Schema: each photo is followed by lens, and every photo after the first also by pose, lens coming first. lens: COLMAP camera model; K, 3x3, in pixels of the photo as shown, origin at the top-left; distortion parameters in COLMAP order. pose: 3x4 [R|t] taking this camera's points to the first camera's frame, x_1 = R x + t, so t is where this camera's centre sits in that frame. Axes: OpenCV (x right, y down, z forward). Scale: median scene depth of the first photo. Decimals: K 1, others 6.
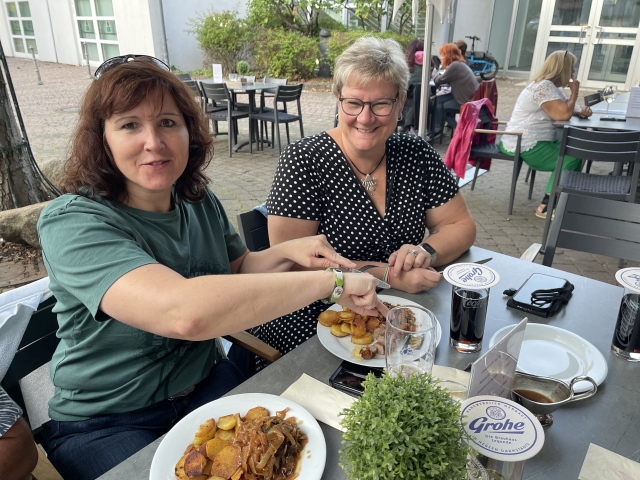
lens RADIAL K [[481.5, 0, 317.9], [0, 481.5, 237.2], [0, 0, 1]] dist [0.075390, -0.106319]
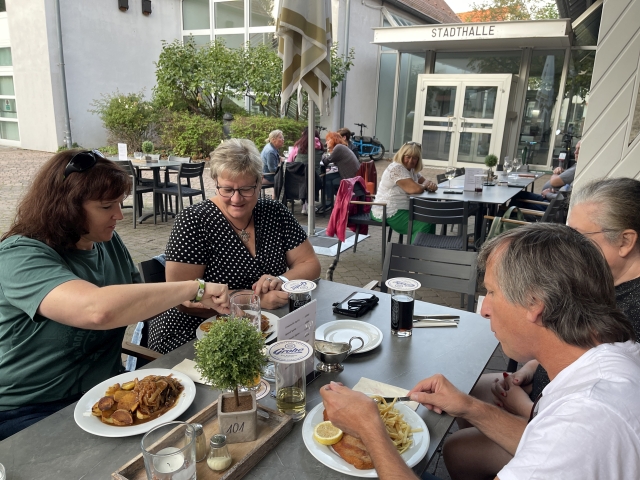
lens RADIAL K [[481.5, 0, 317.9], [0, 481.5, 241.2], [0, 0, 1]] dist [0.075390, -0.106319]
pose [[0.983099, -0.019581, 0.182024, 0.018252], [0.045562, 0.989149, -0.139670, 0.028477], [-0.177314, 0.145603, 0.973324, -0.095083]]
